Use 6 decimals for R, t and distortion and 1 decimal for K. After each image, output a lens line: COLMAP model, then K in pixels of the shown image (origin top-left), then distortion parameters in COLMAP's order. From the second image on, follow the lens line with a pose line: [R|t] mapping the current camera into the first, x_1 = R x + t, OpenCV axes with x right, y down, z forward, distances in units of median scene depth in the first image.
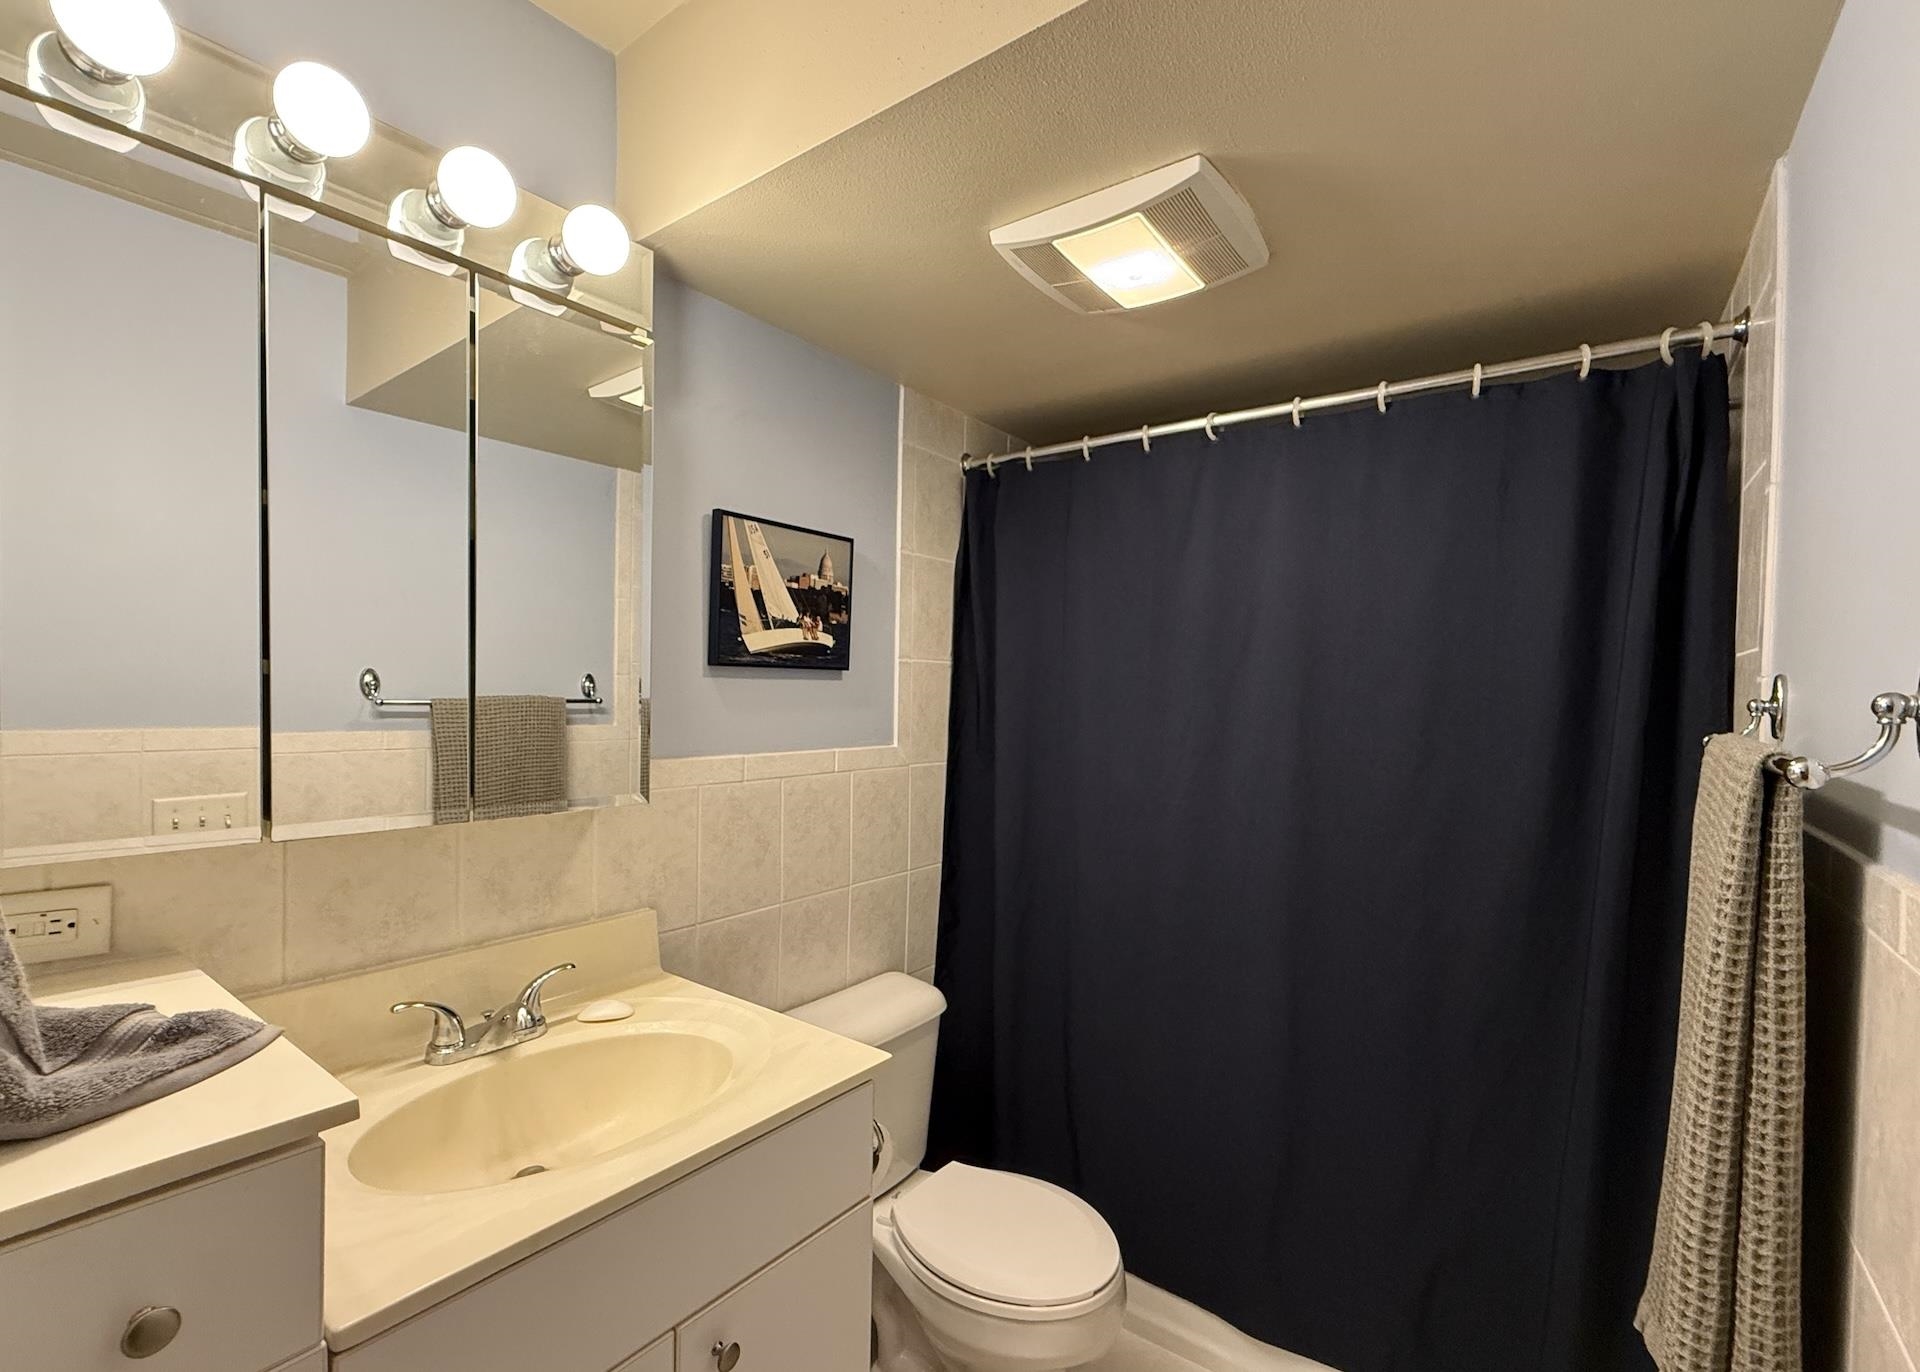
lens RADIAL K [[853.1, 0, 960.0], [0, 853.1, 686.0], [0, 0, 1]] dist [-0.000964, 0.000152]
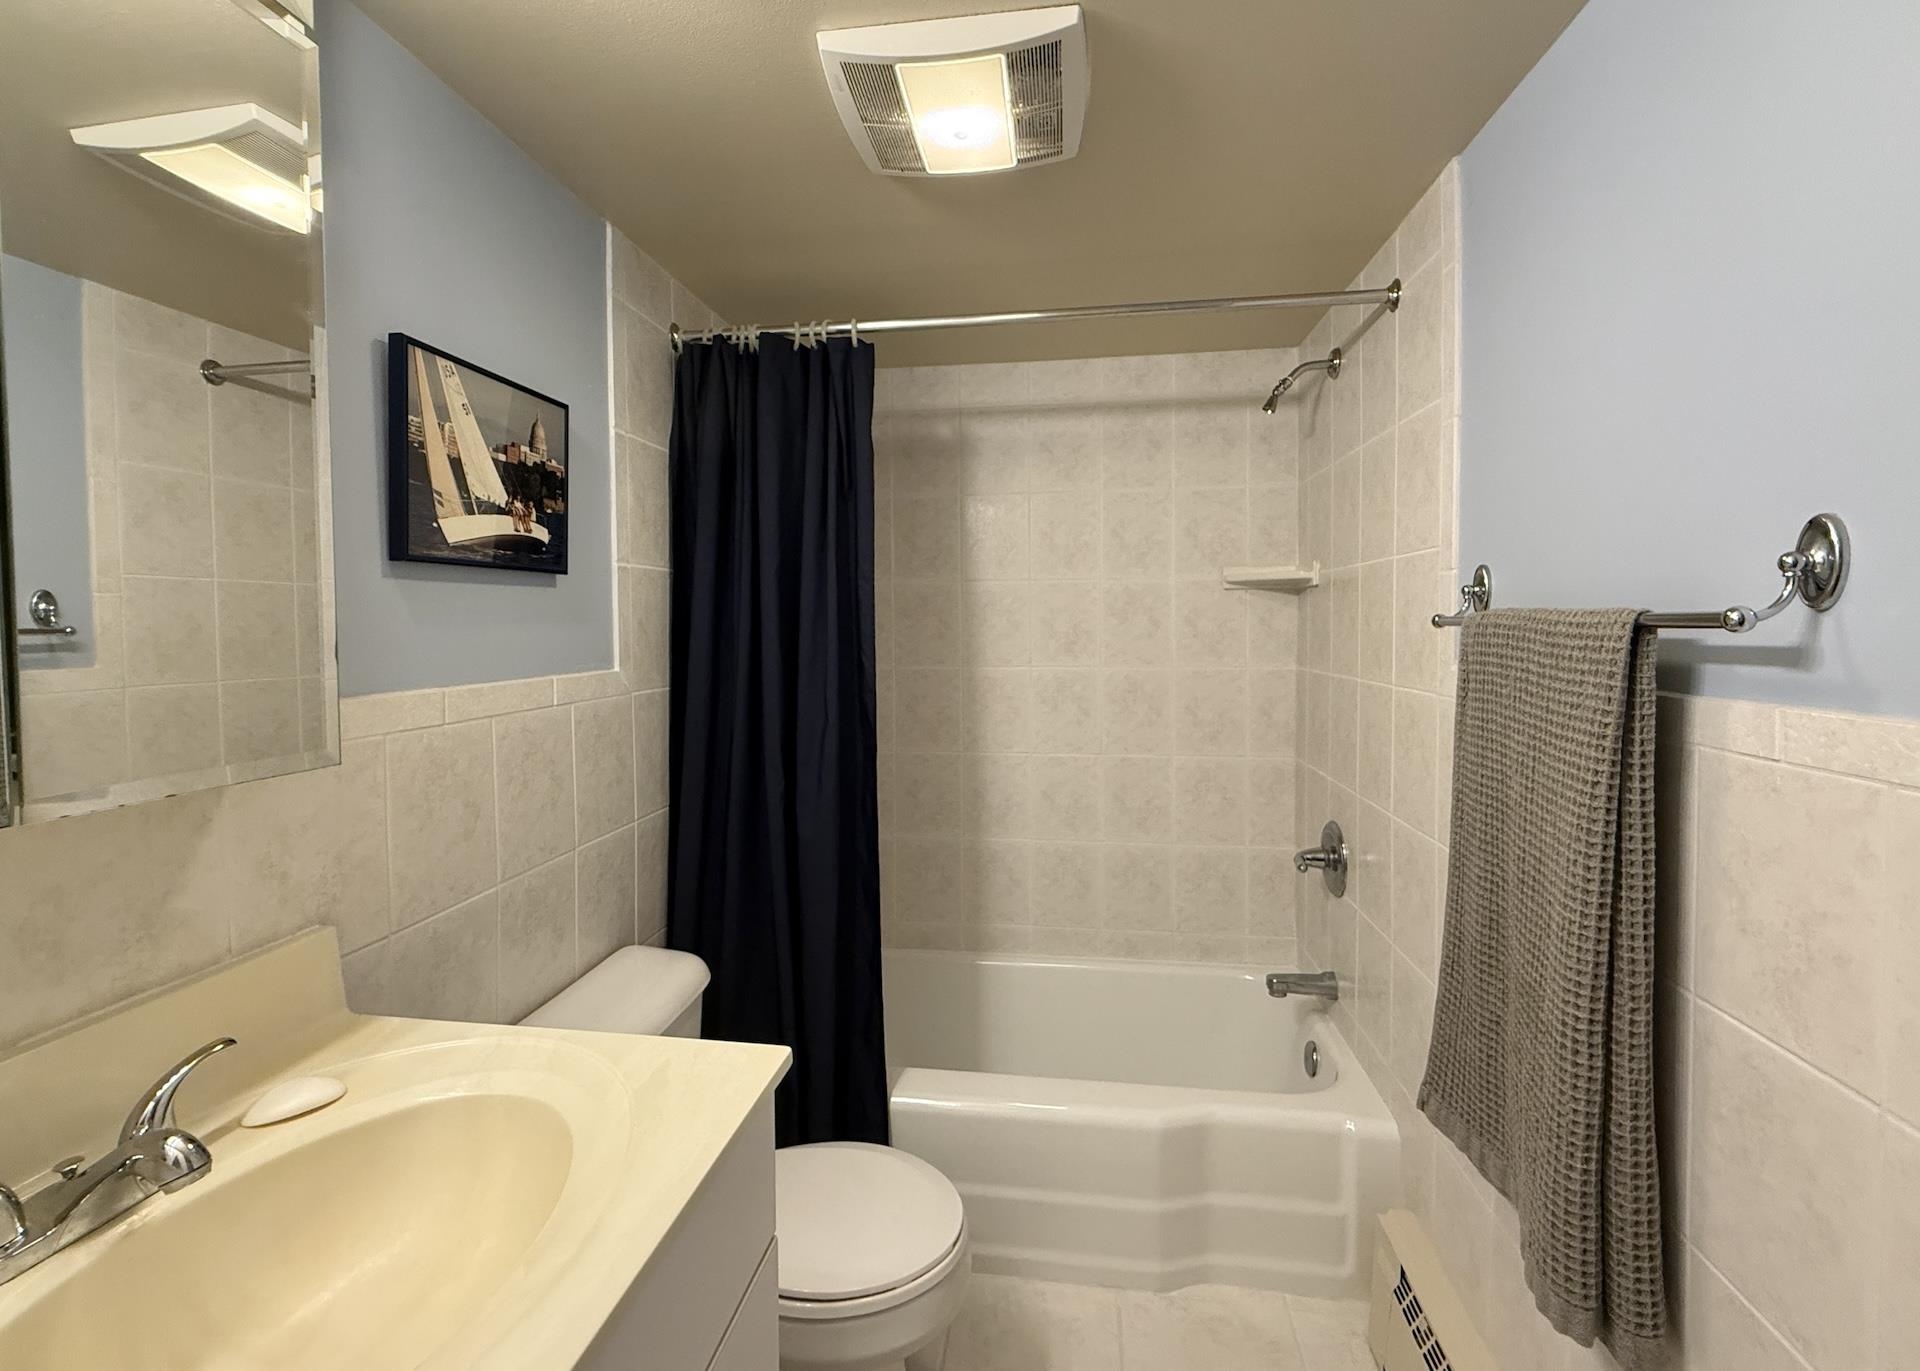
lens RADIAL K [[841.2, 0, 956.0], [0, 841.2, 631.2], [0, 0, 1]] dist [-0.000138, 0.000453]
pose [[0.879926, -0.029521, 0.474192, -0.206844], [0.020441, 0.999496, 0.024293, 0.024725], [-0.474670, -0.011683, 0.880086, 0.174710]]
